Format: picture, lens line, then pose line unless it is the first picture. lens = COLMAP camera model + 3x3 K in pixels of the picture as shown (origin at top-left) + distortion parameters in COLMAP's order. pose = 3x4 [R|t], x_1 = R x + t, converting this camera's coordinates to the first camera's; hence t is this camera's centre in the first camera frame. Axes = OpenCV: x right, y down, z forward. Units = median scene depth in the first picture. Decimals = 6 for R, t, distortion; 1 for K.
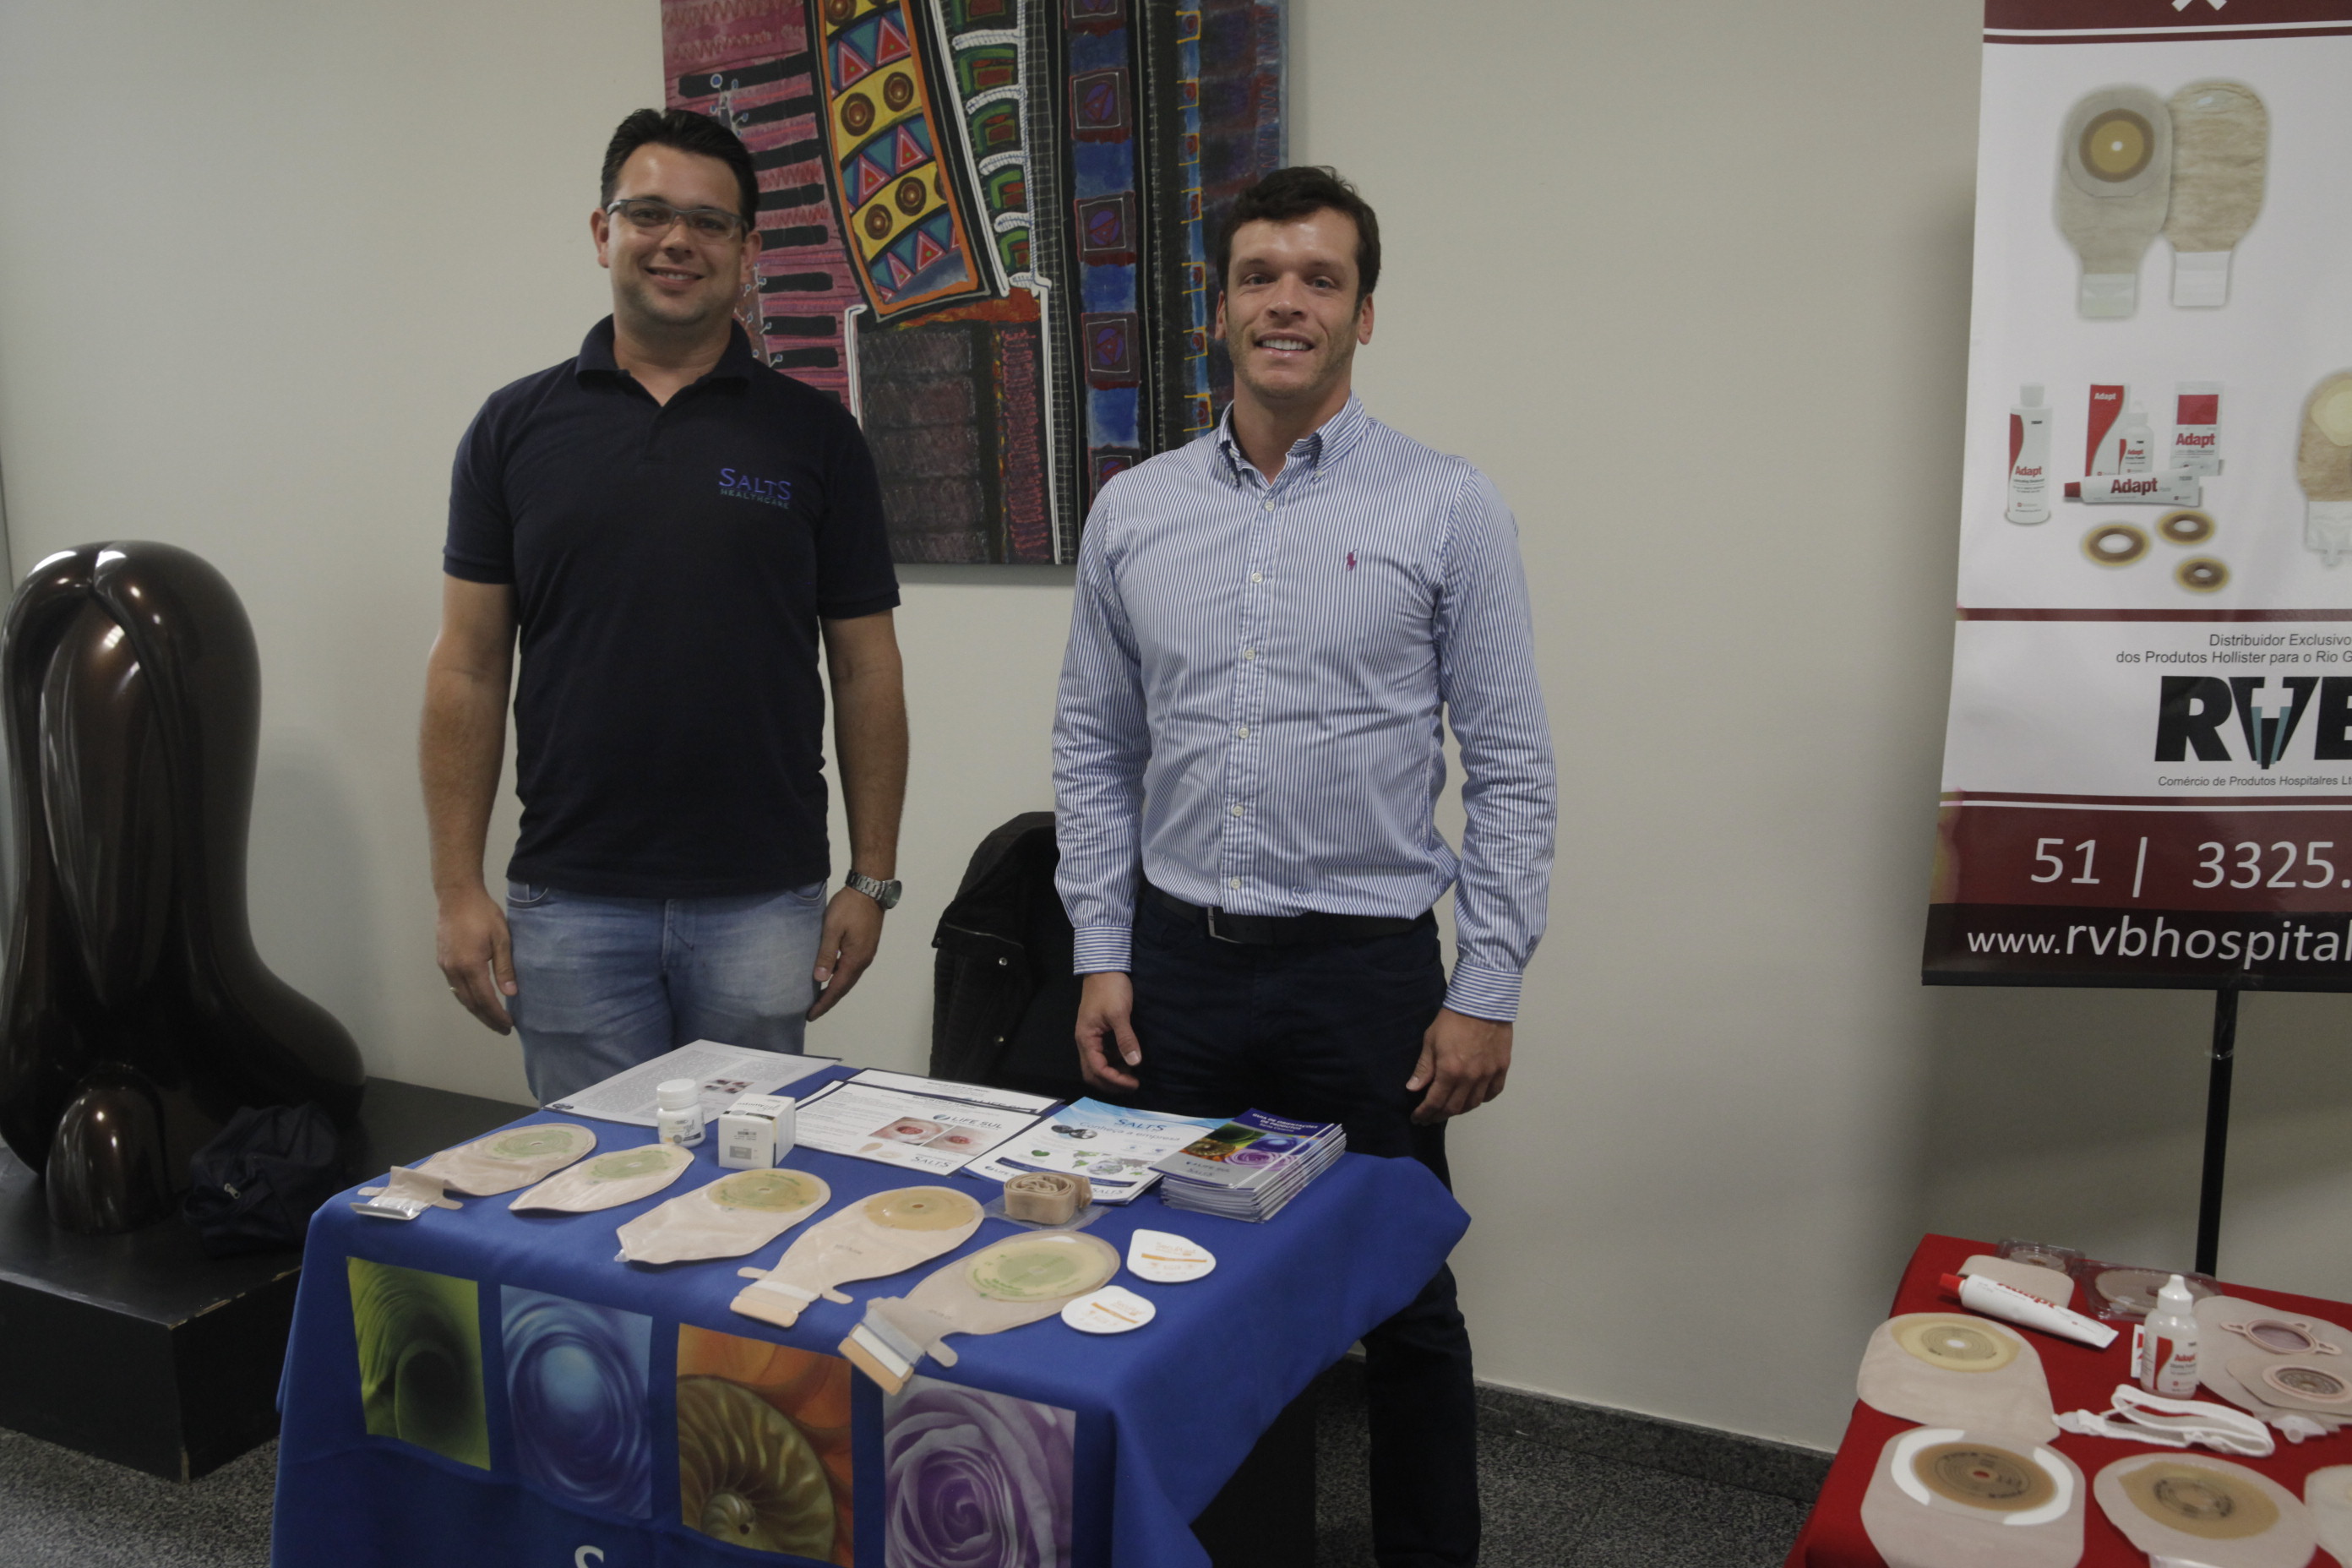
lens RADIAL K [[2056.4, 0, 1176.0], [0, 2056.4, 784.0], [0, 0, 1]] dist [-0.045686, -0.001088]
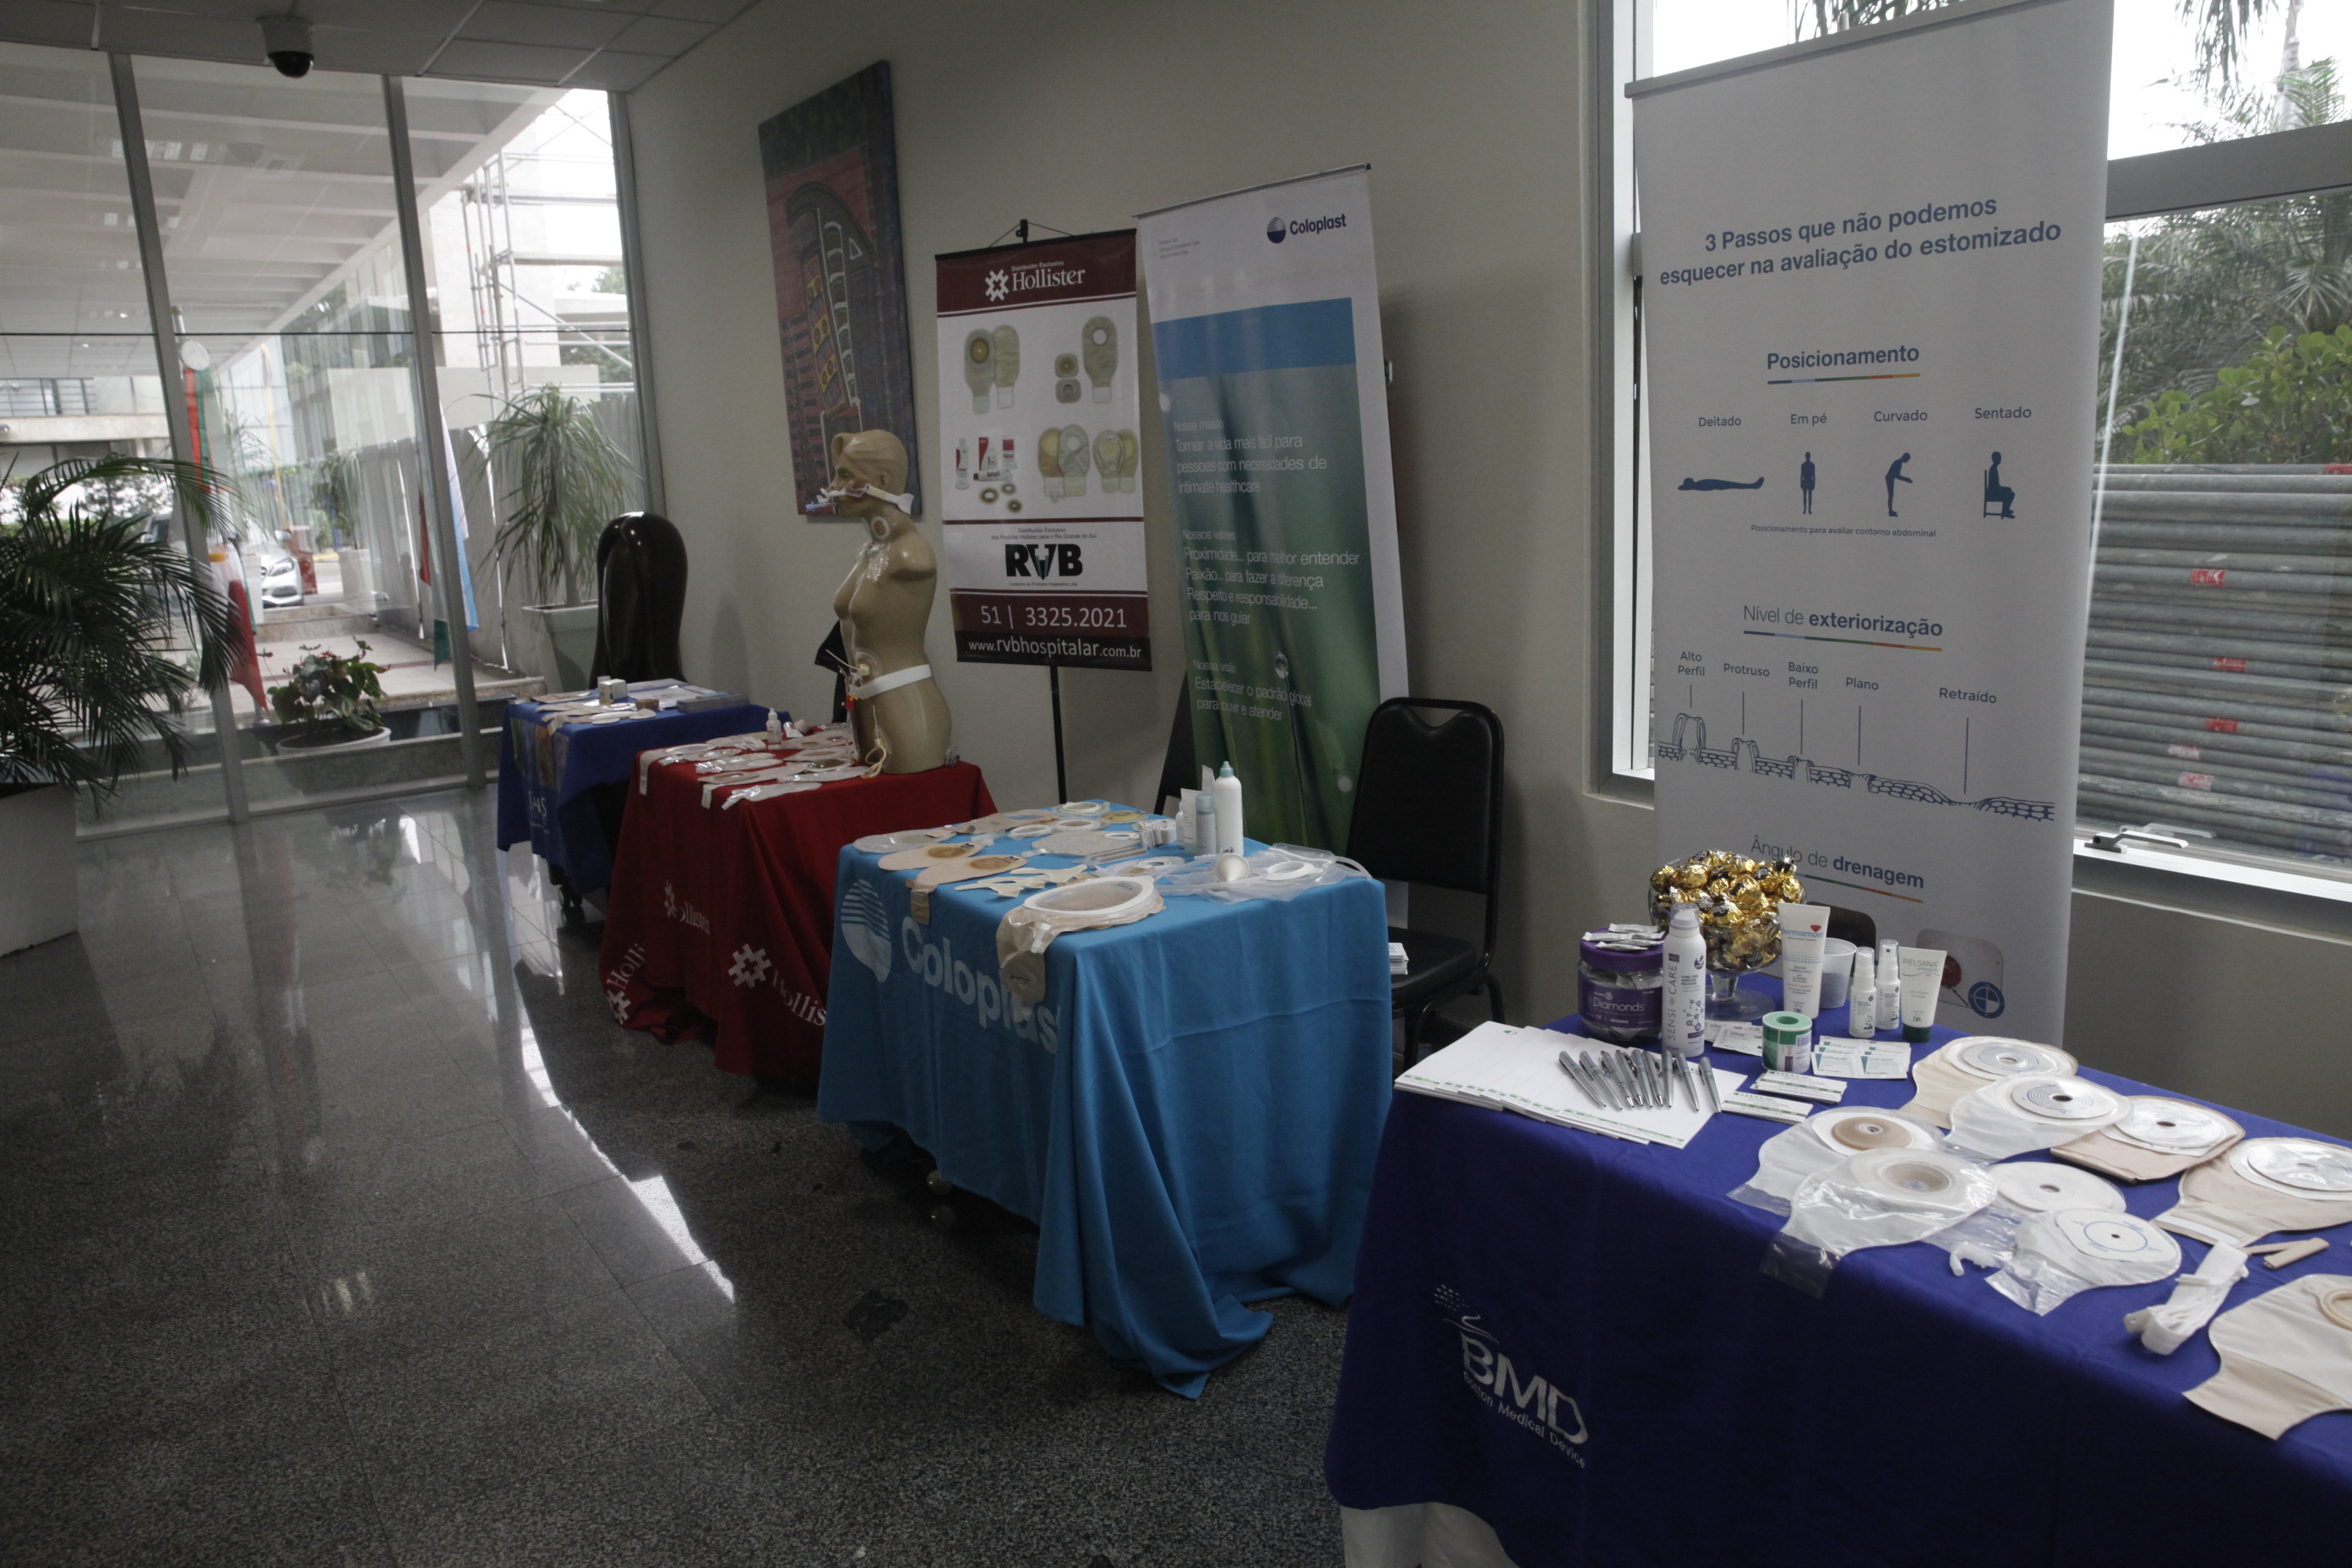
lens RADIAL K [[1614.6, 0, 1176.0], [0, 1614.6, 784.0], [0, 0, 1]] dist [-0.107838, 0.080136]
pose [[0.900906, 0.065092, -0.429106, 1.626348], [-0.049908, 0.997668, 0.046557, 0.153726], [0.431136, -0.020528, 0.902054, -0.834556]]
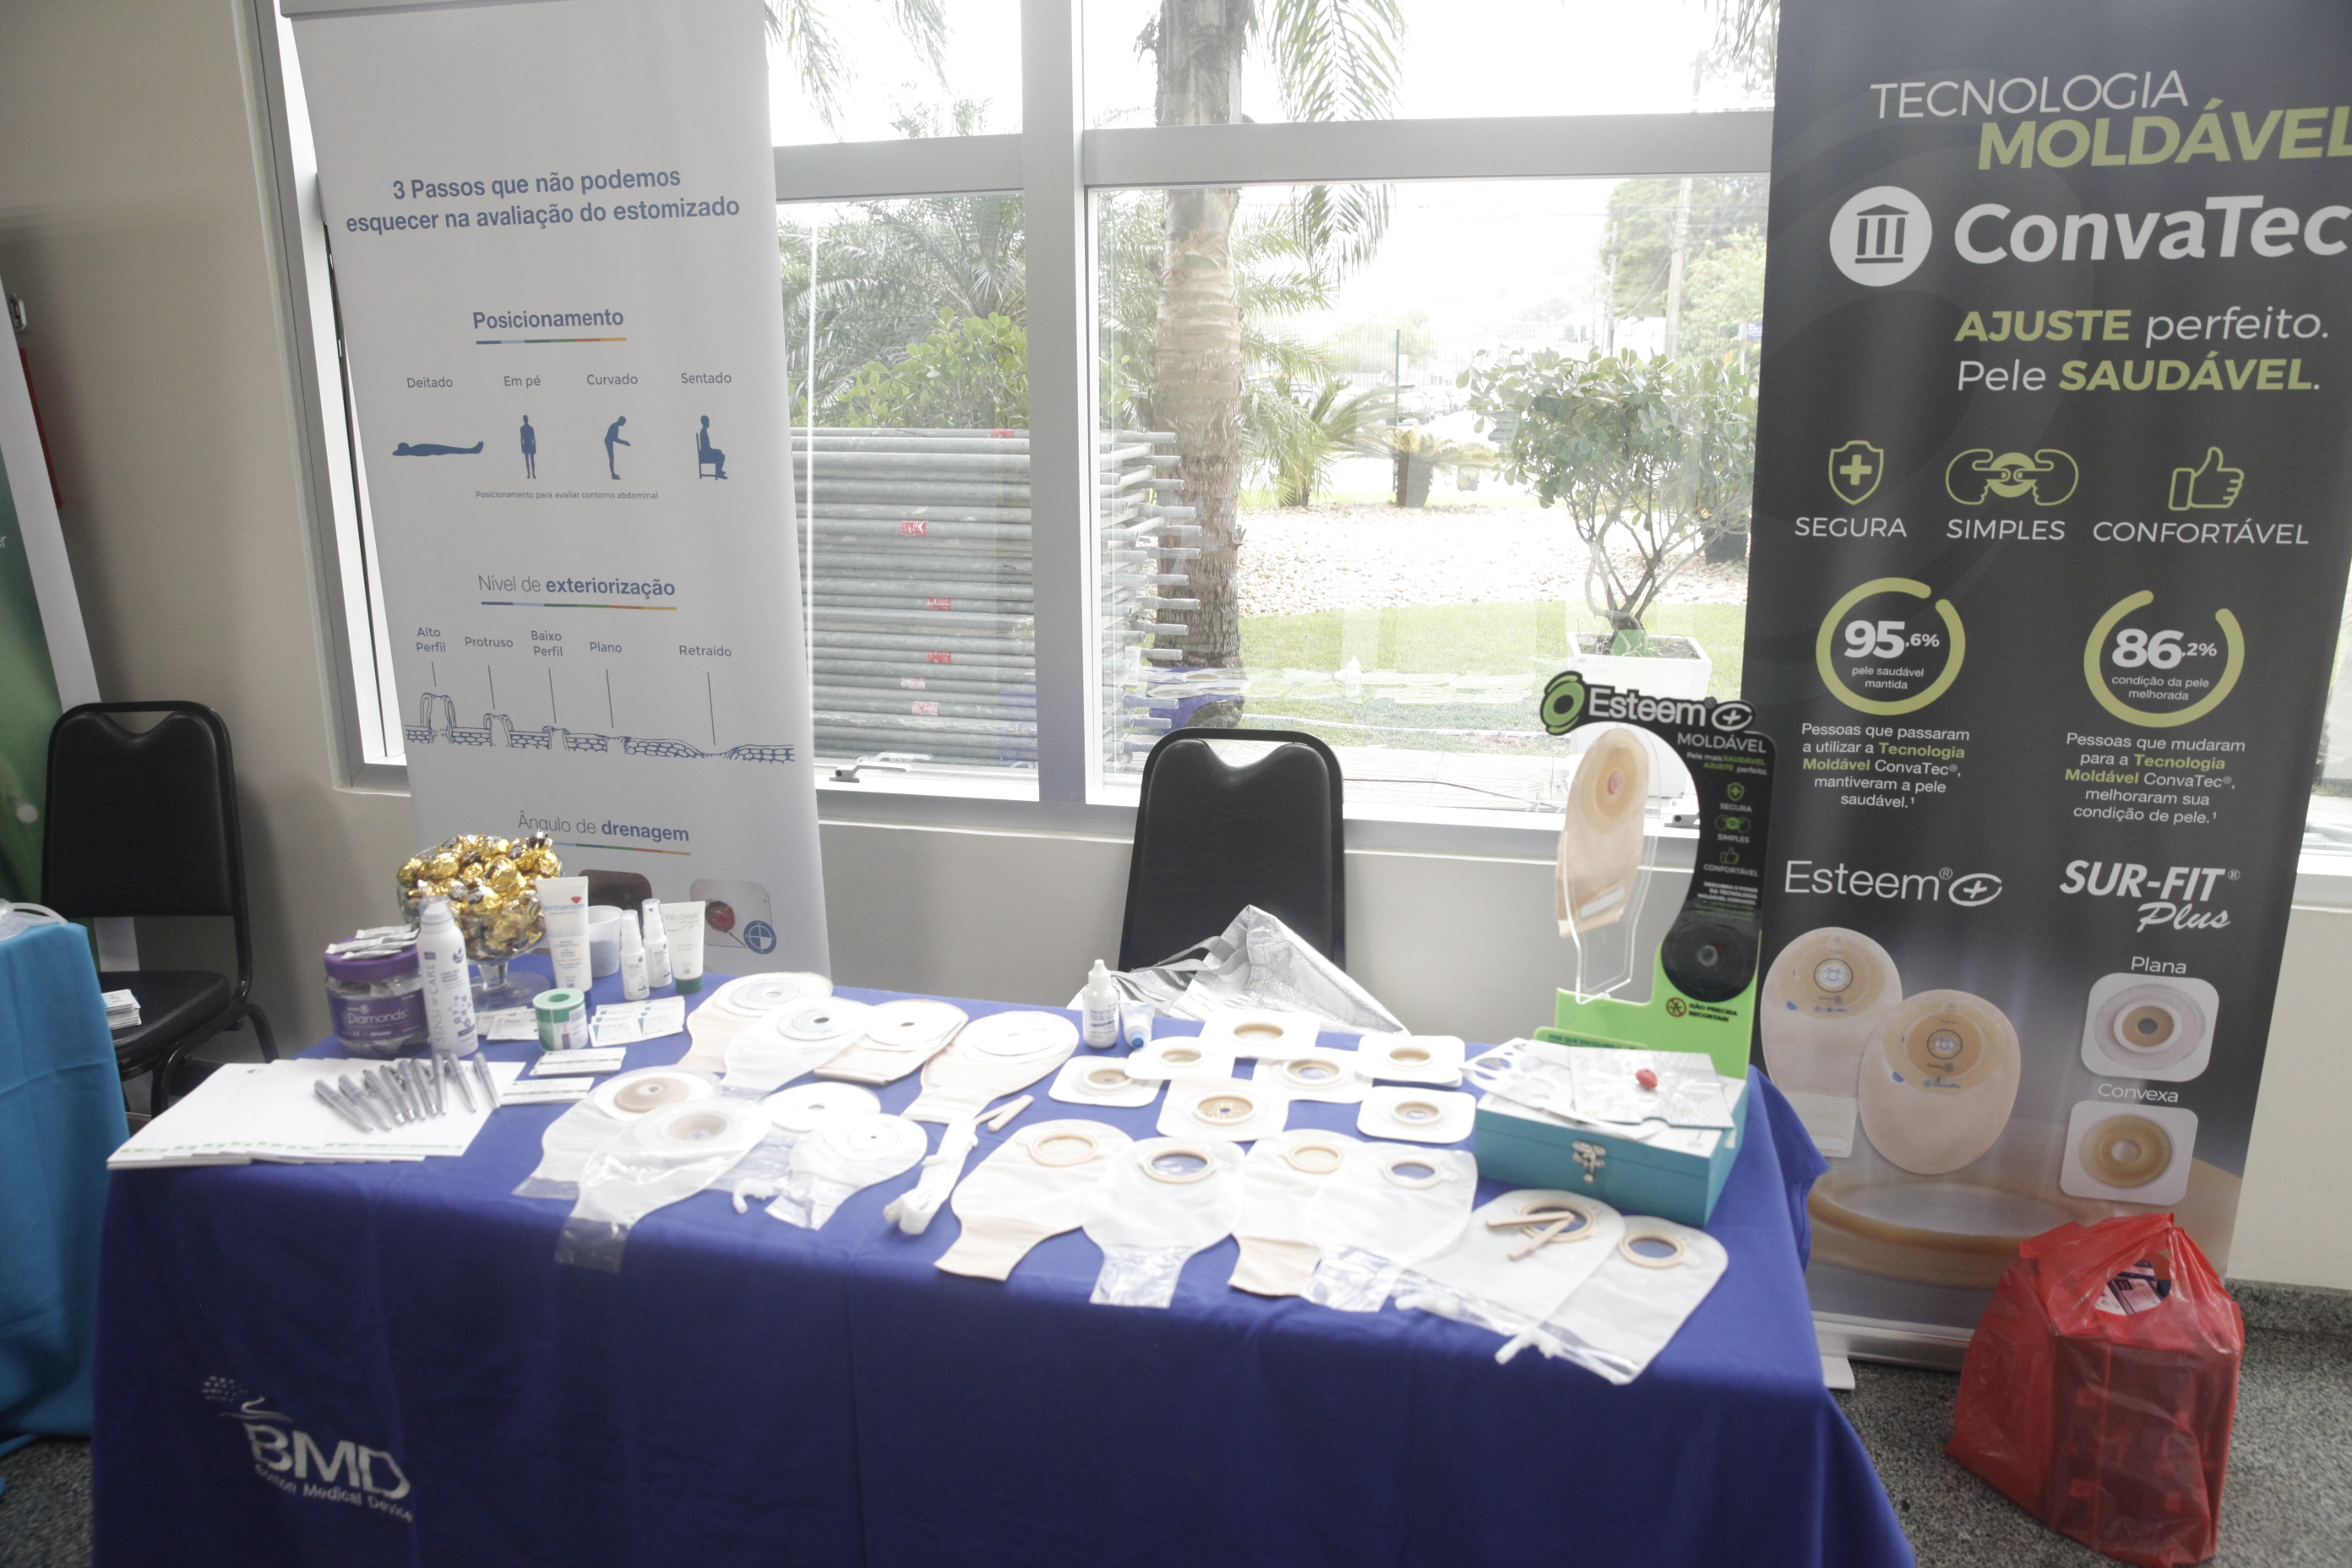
lens RADIAL K [[1614.6, 0, 1176.0], [0, 1614.6, 784.0], [0, 0, 1]] dist [-0.107838, 0.080136]
pose [[0.961560, -0.056074, 0.268809, 1.657022], [0.039959, 0.997081, 0.065056, 0.150278], [-0.271673, -0.051814, 0.960994, -0.811860]]
